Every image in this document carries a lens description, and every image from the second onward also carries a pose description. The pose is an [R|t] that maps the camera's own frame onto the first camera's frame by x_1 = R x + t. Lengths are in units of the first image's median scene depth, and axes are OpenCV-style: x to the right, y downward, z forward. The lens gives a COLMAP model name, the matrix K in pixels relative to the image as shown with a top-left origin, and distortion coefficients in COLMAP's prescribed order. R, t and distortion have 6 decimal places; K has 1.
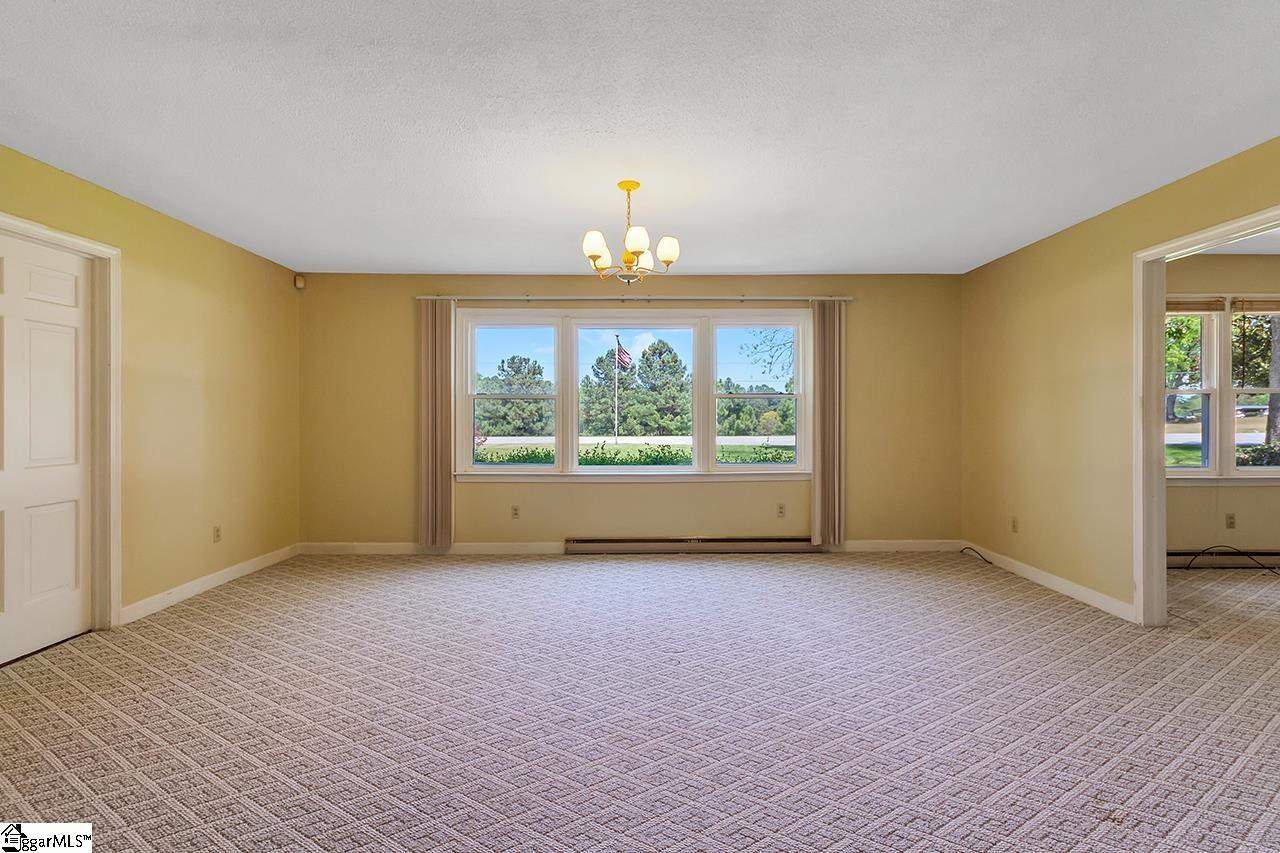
lens RADIAL K [[599.9, 0, 651.7], [0, 599.9, 418.0], [0, 0, 1]] dist [0.007087, -0.000841]
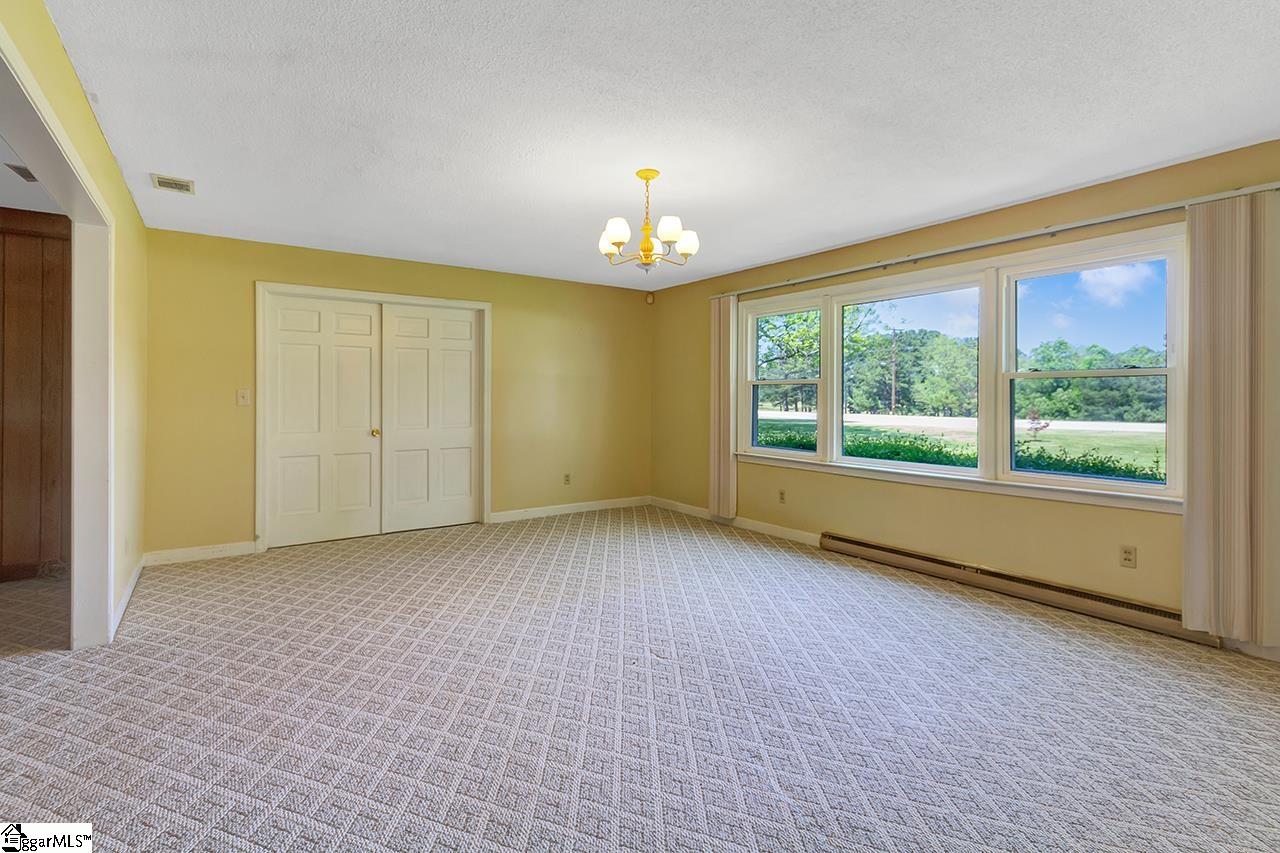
lens RADIAL K [[599.9, 0, 655.9], [0, 599.9, 391.7], [0, 0, 1]] dist [0.007087, -0.000841]
pose [[0.561353, -0.005170, -0.827560, 0.484391], [-0.004218, 0.999950, -0.009109, -0.008777], [0.827566, 0.008604, 0.561303, 0.258611]]
